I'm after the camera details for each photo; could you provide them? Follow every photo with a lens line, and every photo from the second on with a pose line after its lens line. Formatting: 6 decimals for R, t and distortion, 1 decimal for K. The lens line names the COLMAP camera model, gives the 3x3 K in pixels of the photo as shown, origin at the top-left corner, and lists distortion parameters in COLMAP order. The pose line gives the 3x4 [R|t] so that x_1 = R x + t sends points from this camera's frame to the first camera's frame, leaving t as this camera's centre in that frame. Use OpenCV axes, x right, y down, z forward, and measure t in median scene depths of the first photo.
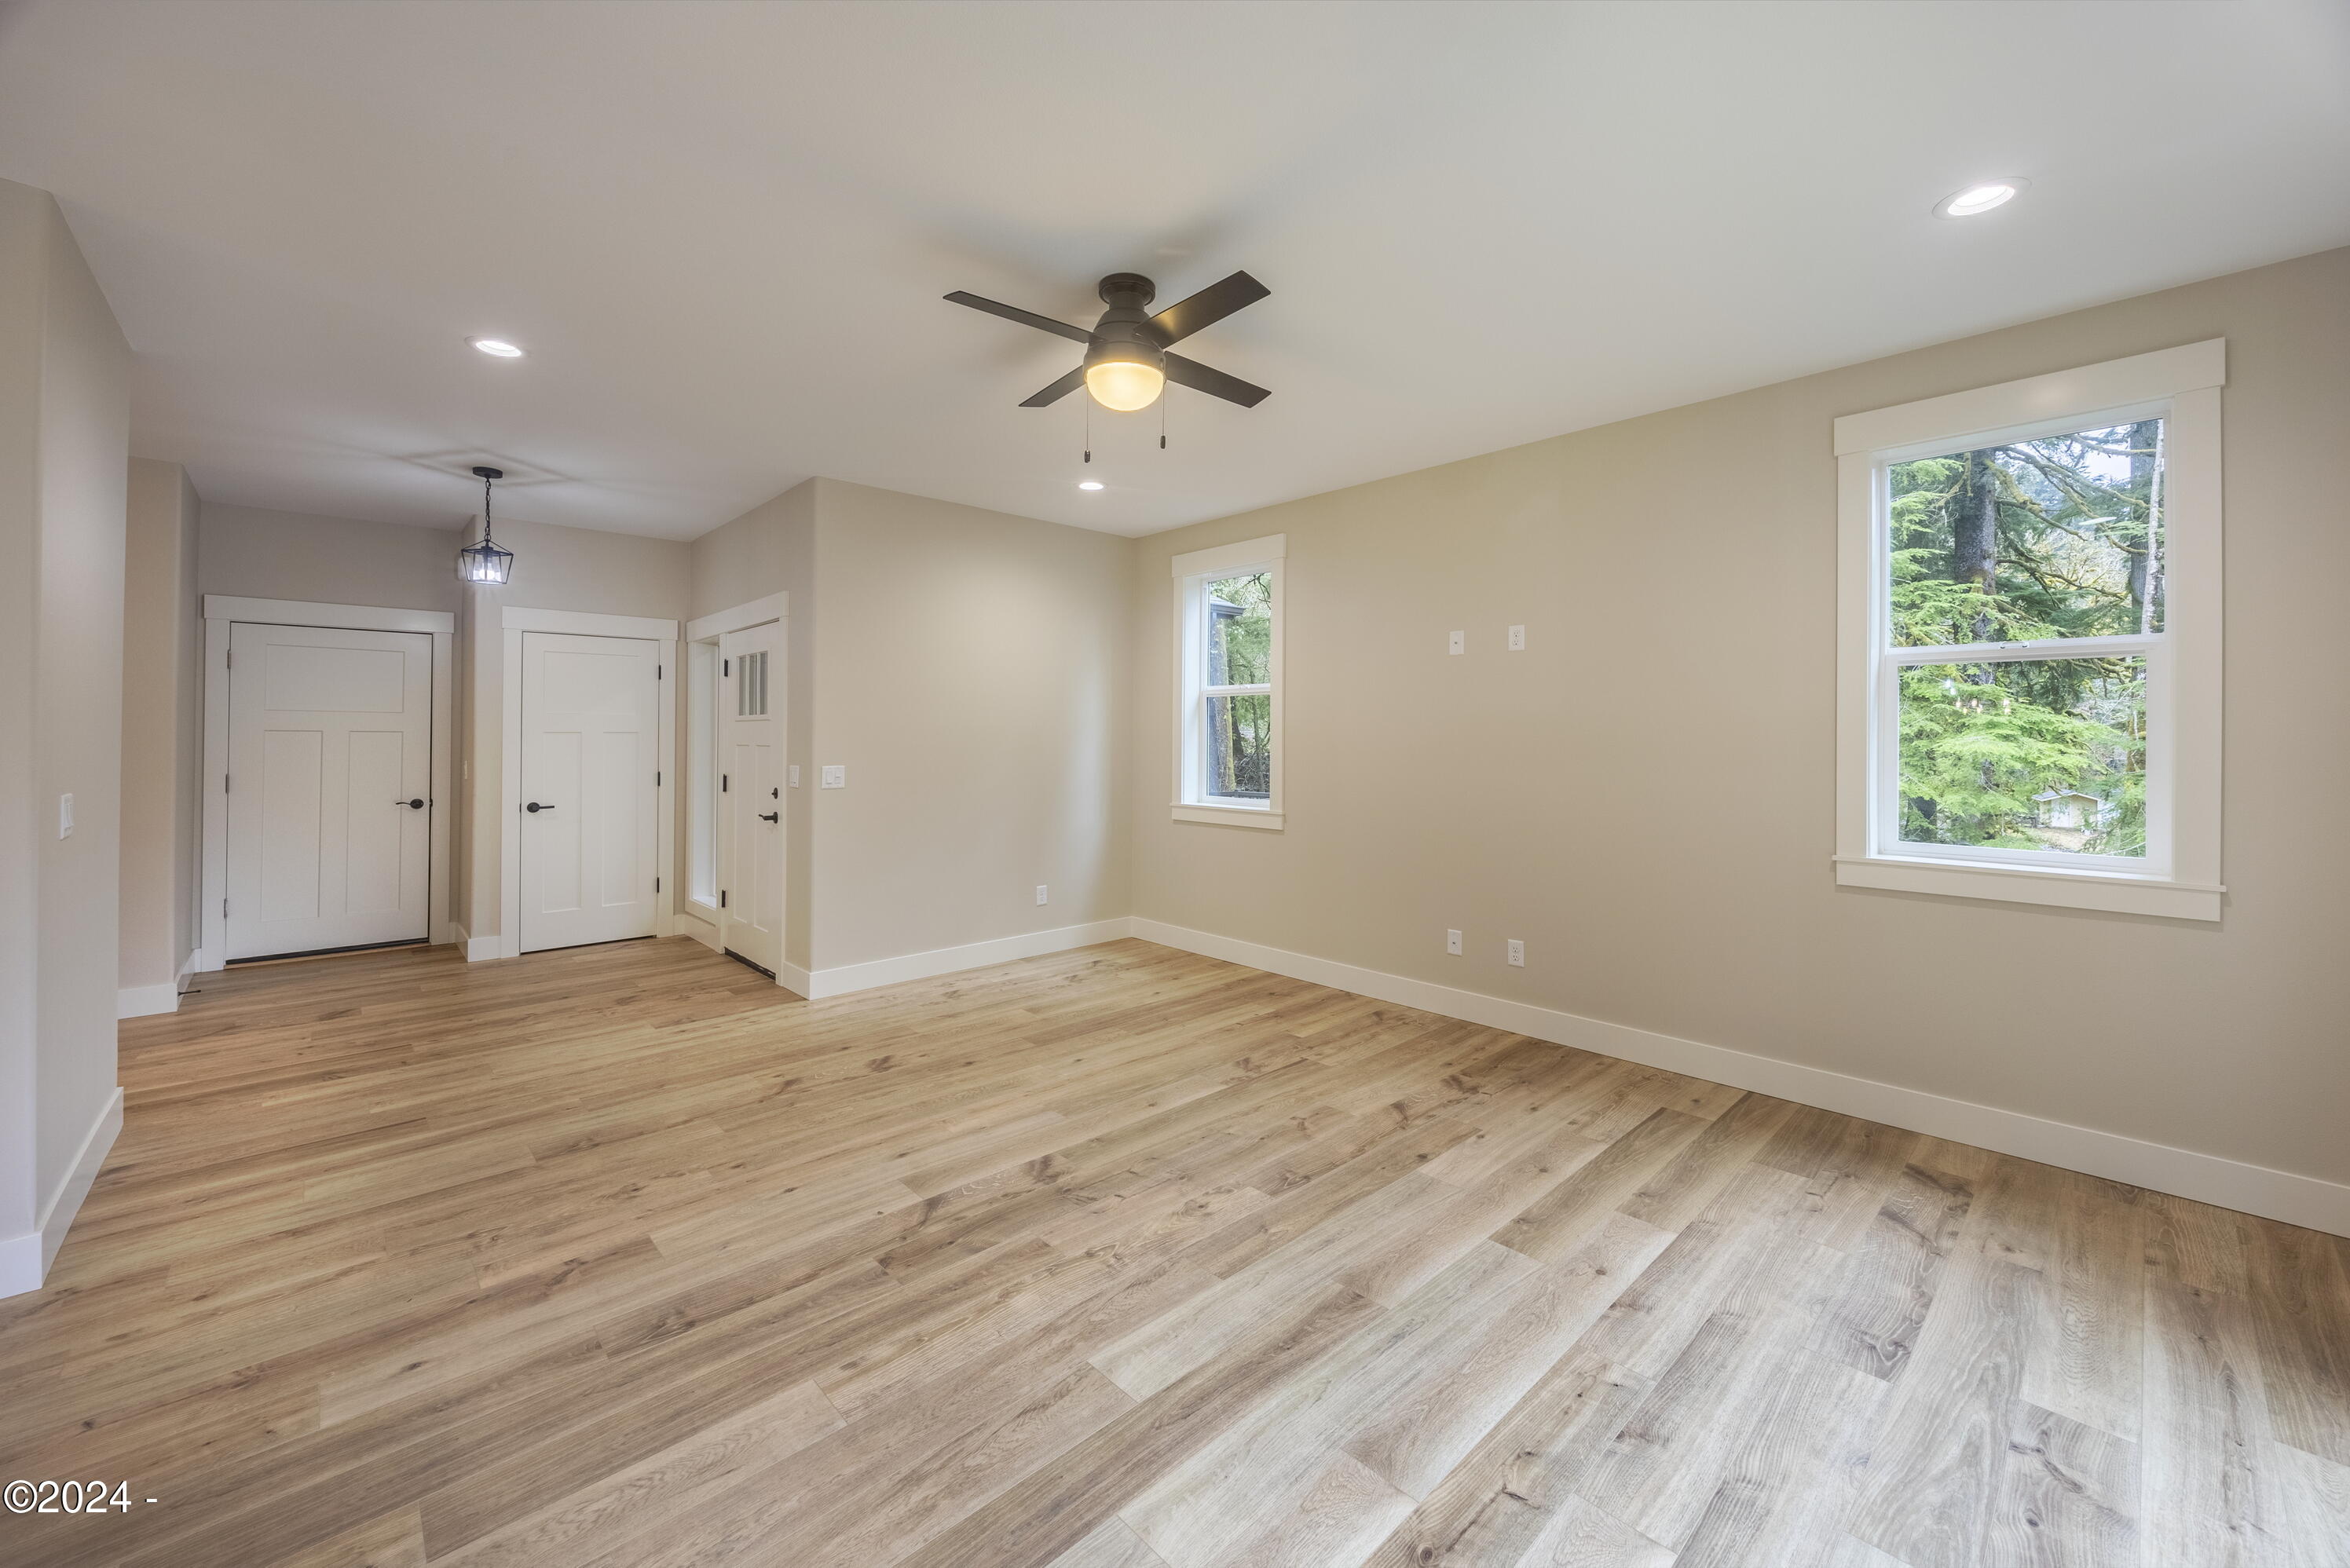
lens RADIAL K [[946.4, 0, 1284.0], [0, 946.4, 730.5], [0, 0, 1]] dist [-0.008927, 0.000119]
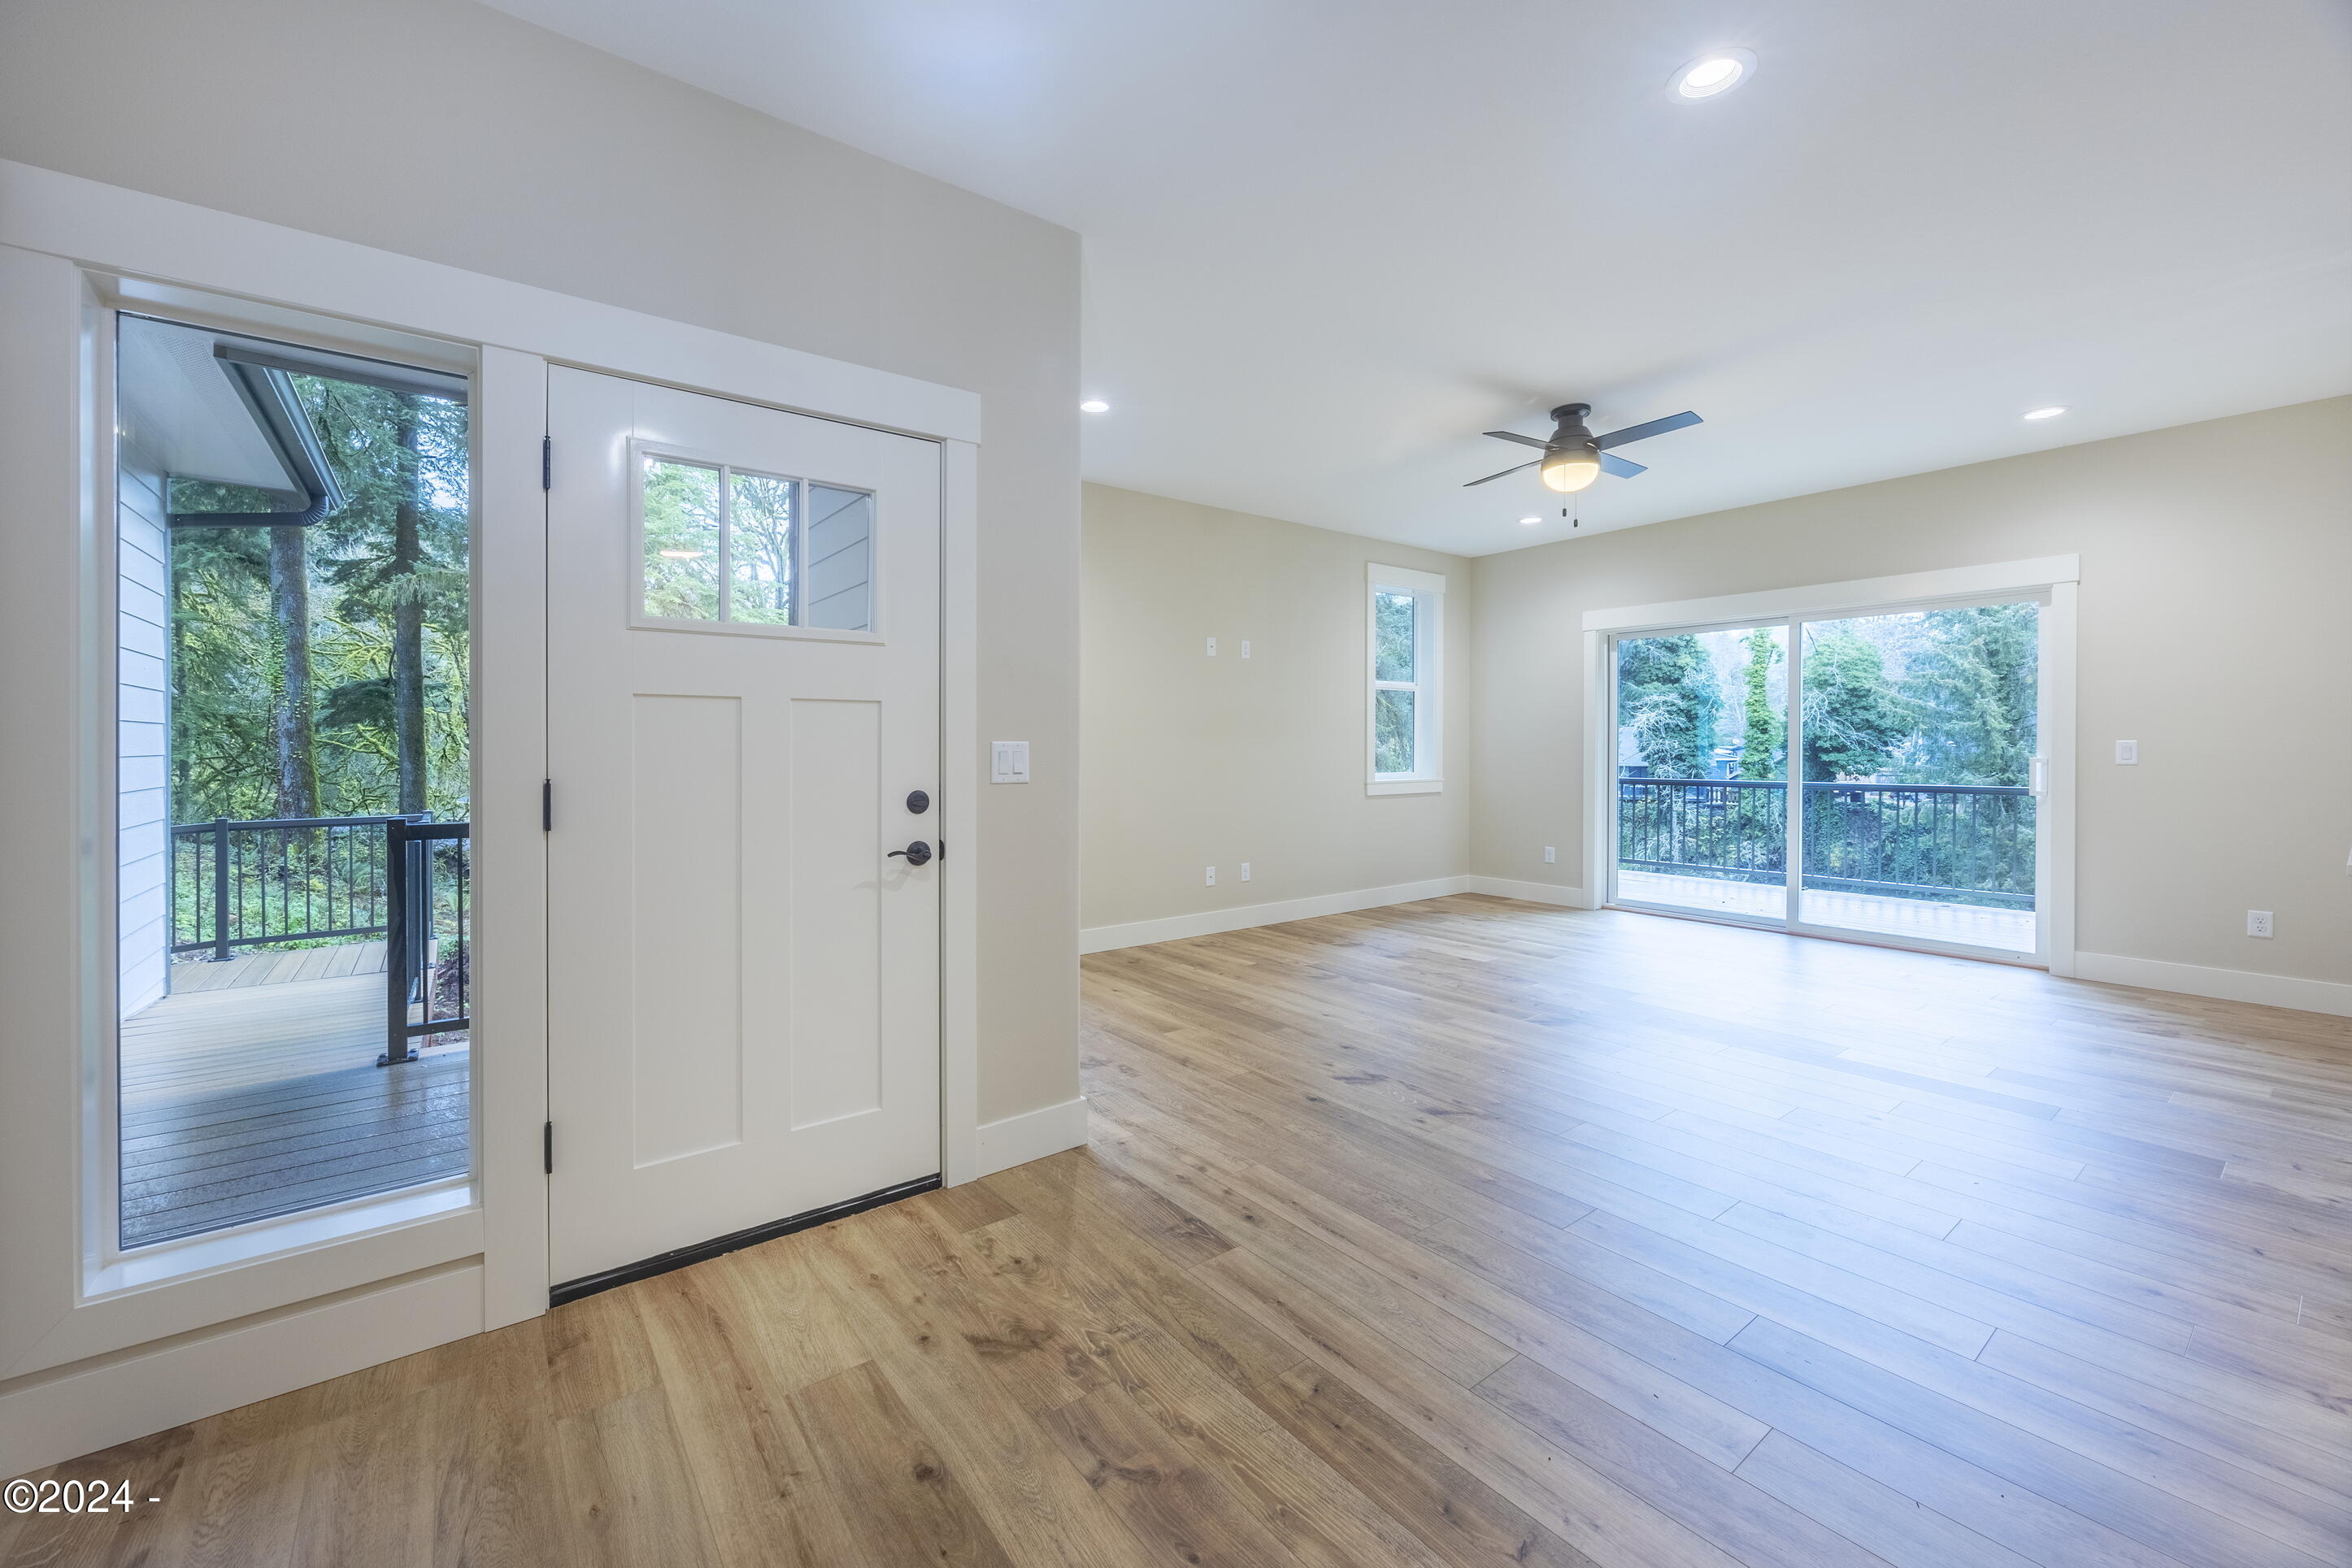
lens RADIAL K [[882.7, 0, 1170.5], [0, 882.7, 762.3], [0, 0, 1]] dist [0.002101, 0.000114]
pose [[0.158737, -0.020480, 0.987108, -1.271323], [-0.003263, 0.999769, 0.021267, 0.048830], [-0.987315, -0.006596, 0.158634, 1.069283]]
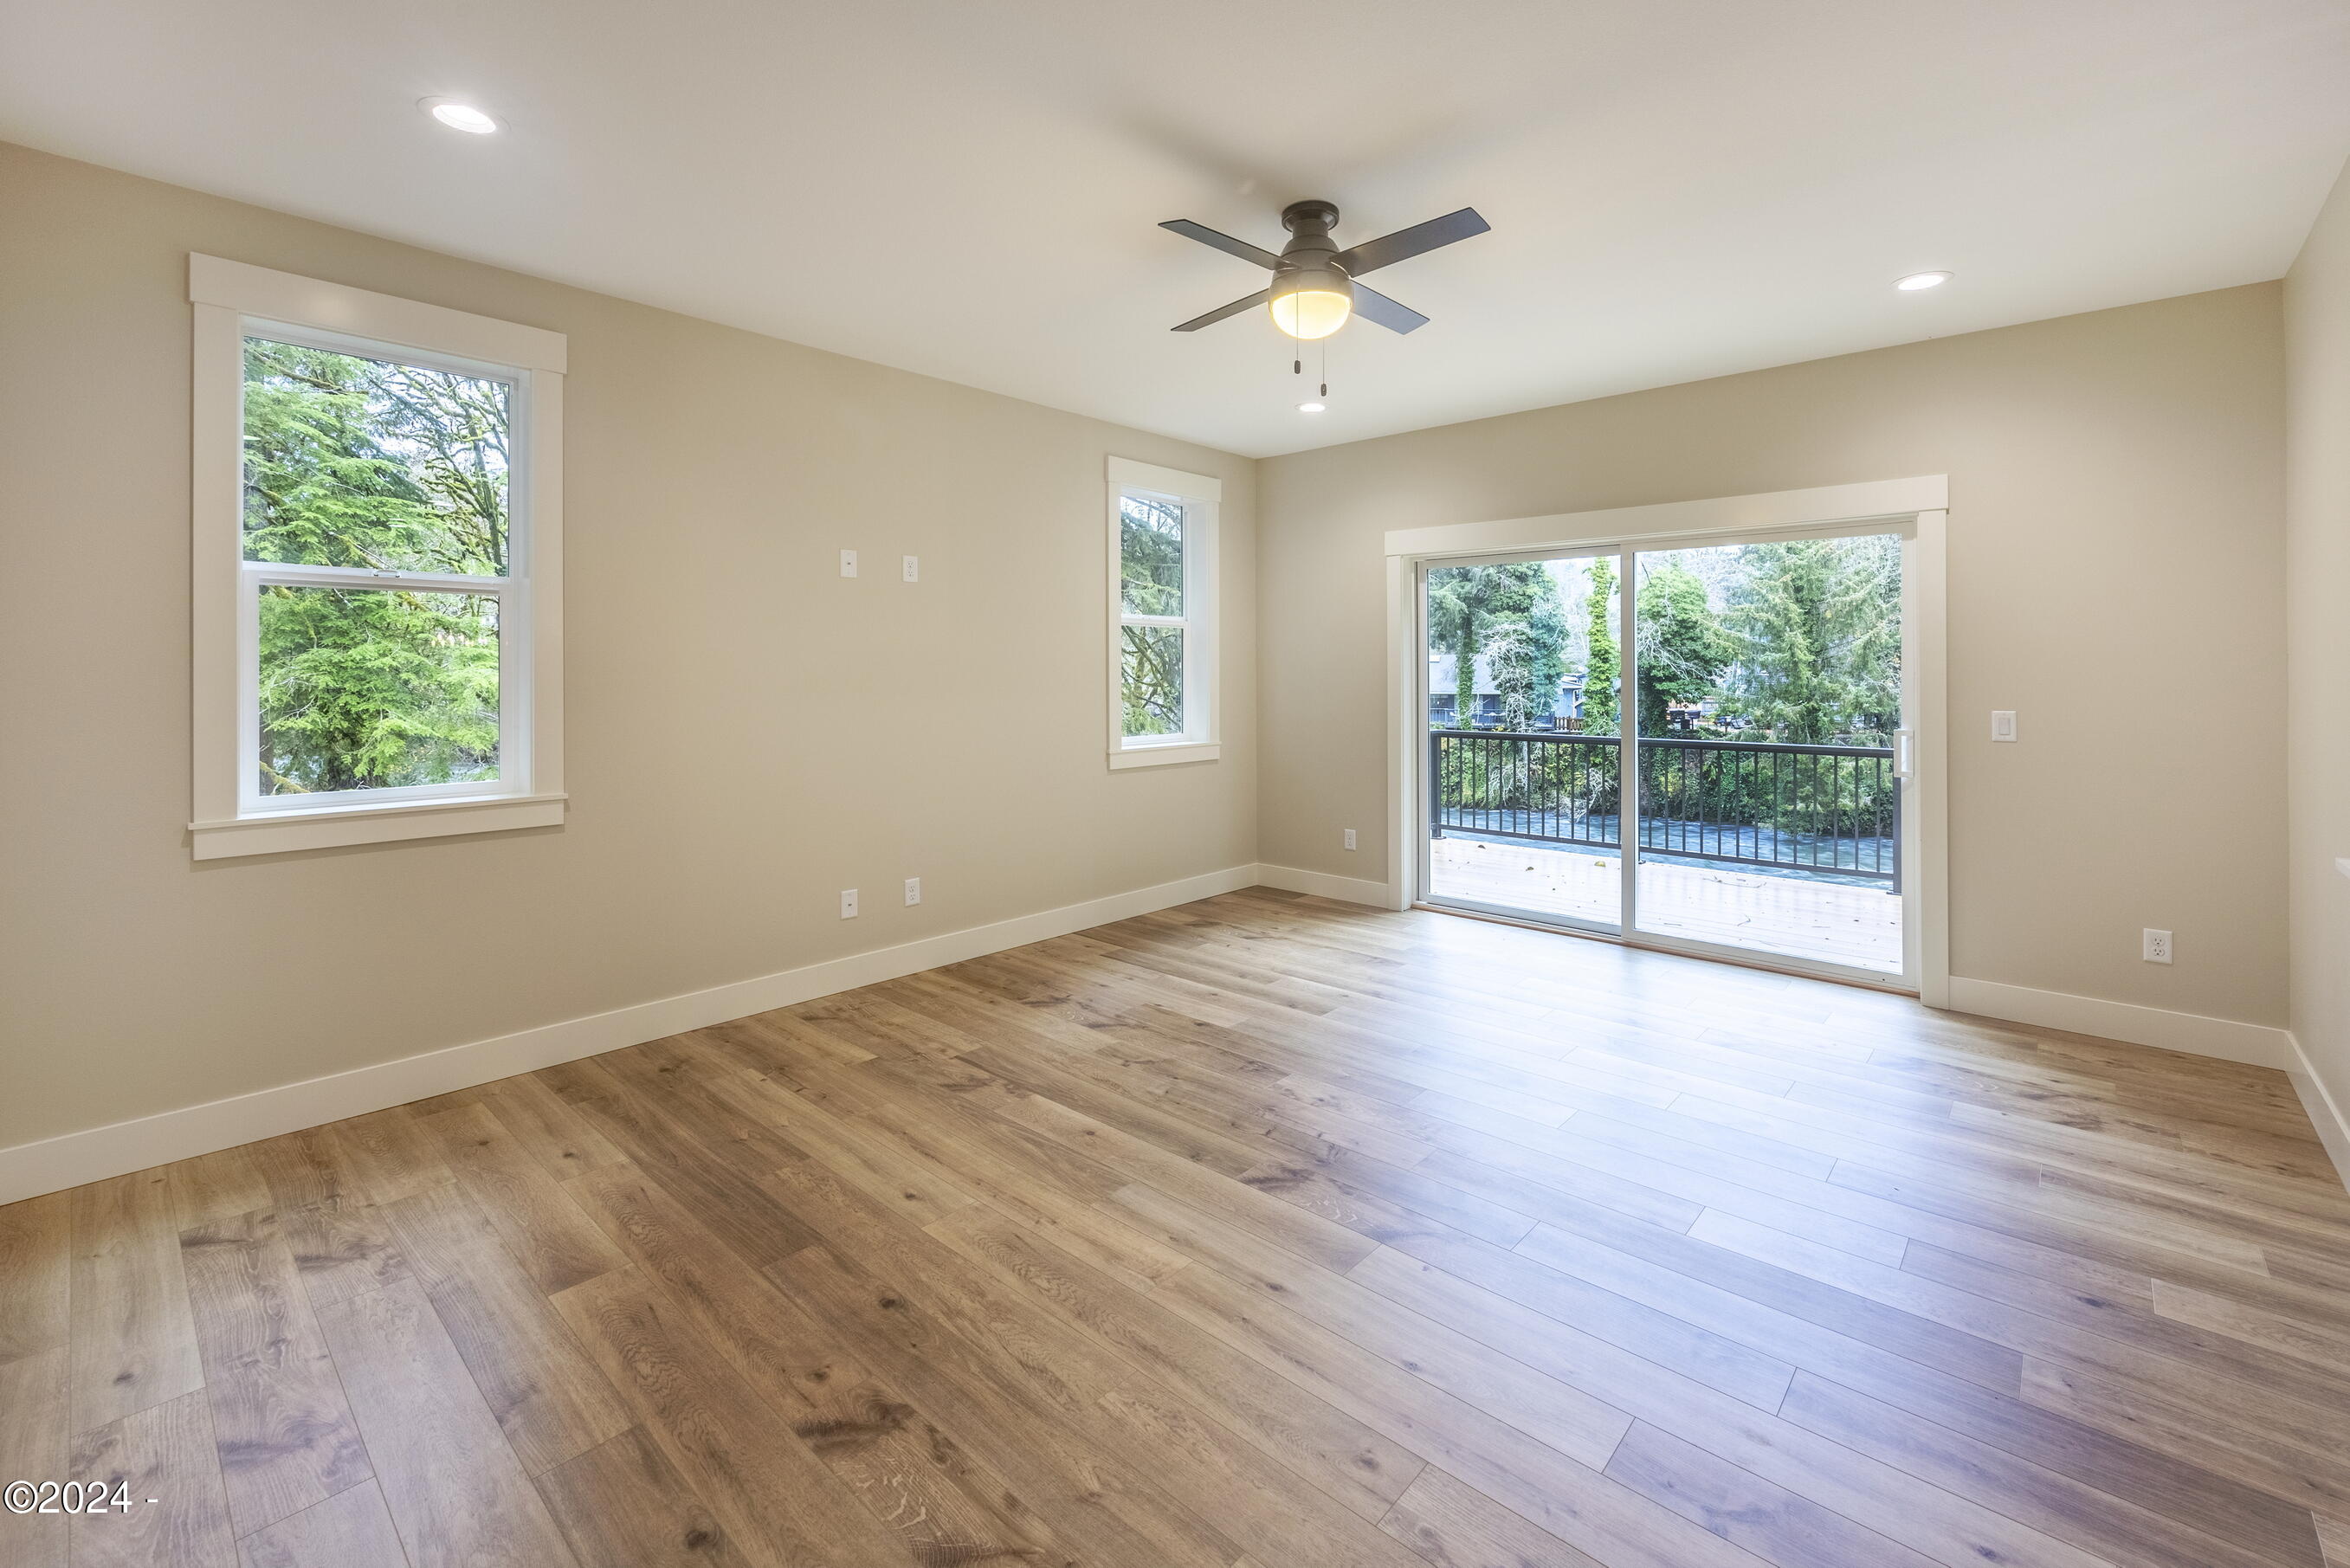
lens RADIAL K [[948.5, 0, 1188.7], [0, 948.5, 668.1], [0, 0, 1]] dist [0.000412, 0.000105]
pose [[-0.018150, 0.001847, 0.999834, -0.884259], [-0.009218, 0.999955, -0.002014, 0.004105], [-0.999793, -0.009253, -0.018133, 0.876584]]
